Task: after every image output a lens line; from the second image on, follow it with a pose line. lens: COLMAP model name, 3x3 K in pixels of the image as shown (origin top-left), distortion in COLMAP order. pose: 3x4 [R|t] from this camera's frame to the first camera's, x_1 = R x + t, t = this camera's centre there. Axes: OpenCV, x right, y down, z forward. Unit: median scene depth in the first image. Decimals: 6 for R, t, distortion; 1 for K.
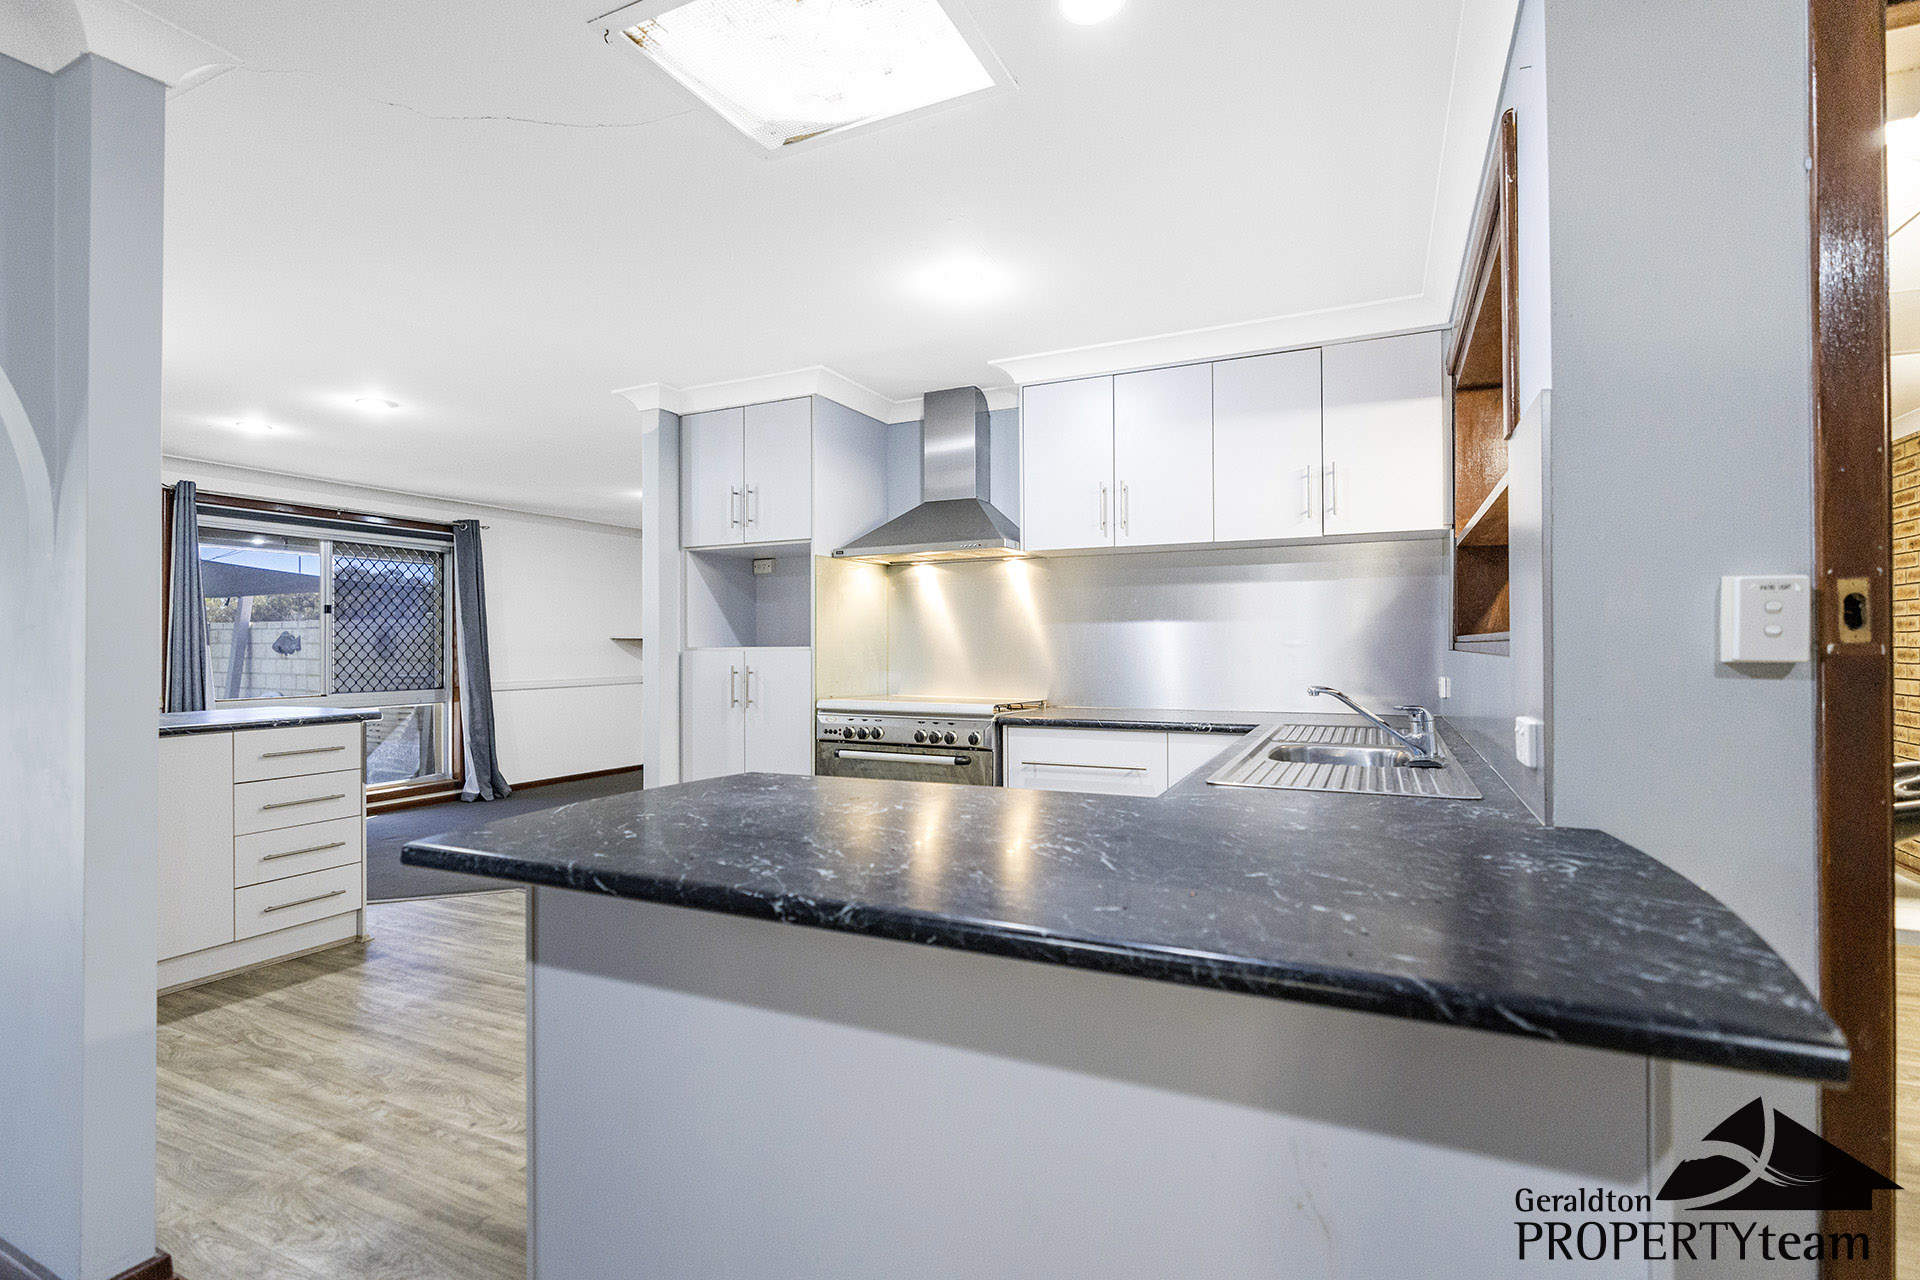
lens RADIAL K [[891.4, 0, 960.4], [0, 891.4, 641.5], [0, 0, 1]] dist [-0.025937, 0.000310]
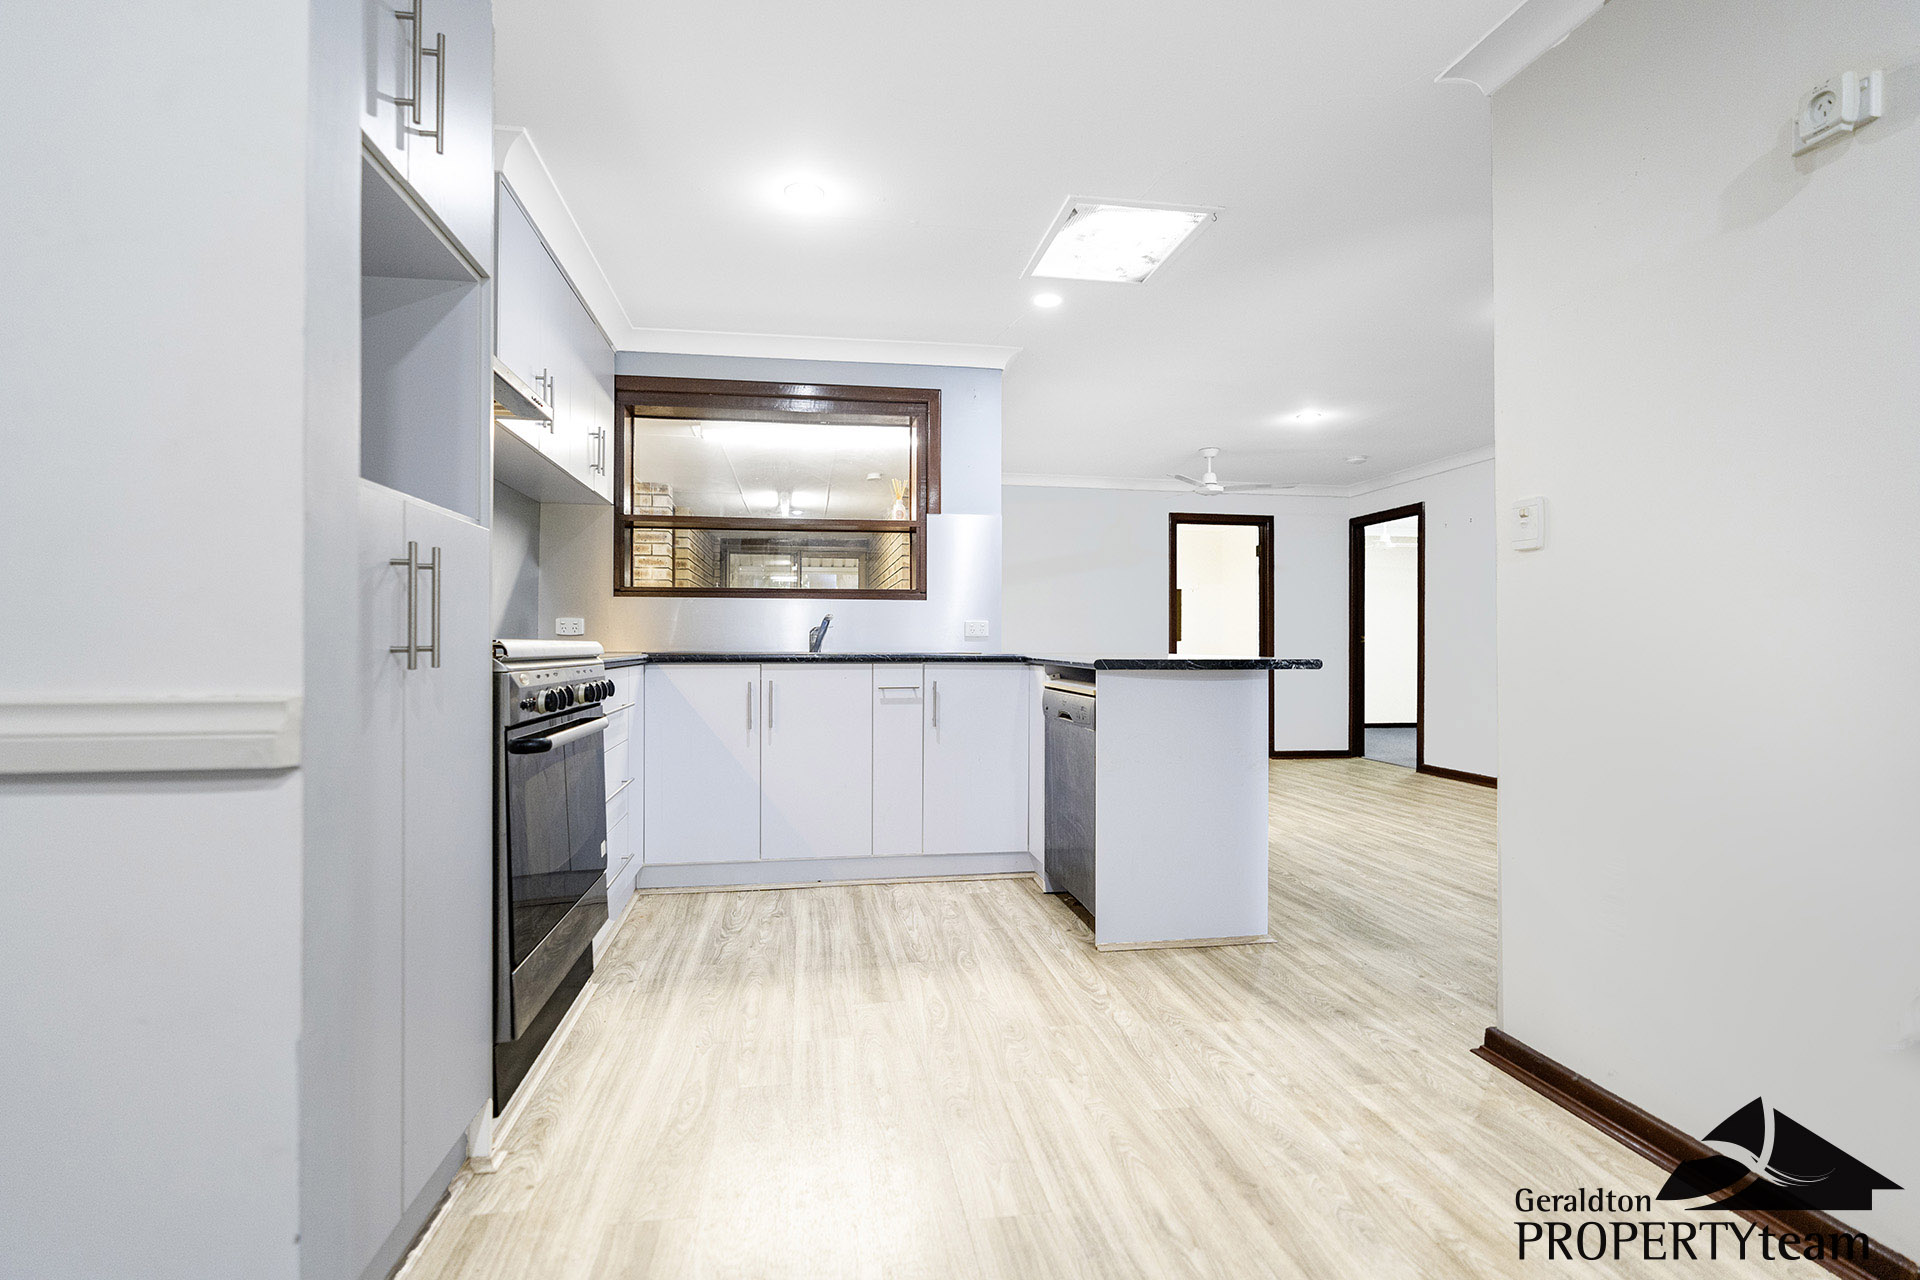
lens RADIAL K [[891.4, 0, 975.4], [0, 891.4, 647.7], [0, 0, 1]] dist [-0.025937, 0.000310]
pose [[-0.597845, -0.000165, 0.801612, -1.134507], [-0.007212, 0.999961, -0.005172, 0.110328], [-0.801579, -0.008873, -0.597823, 1.803501]]
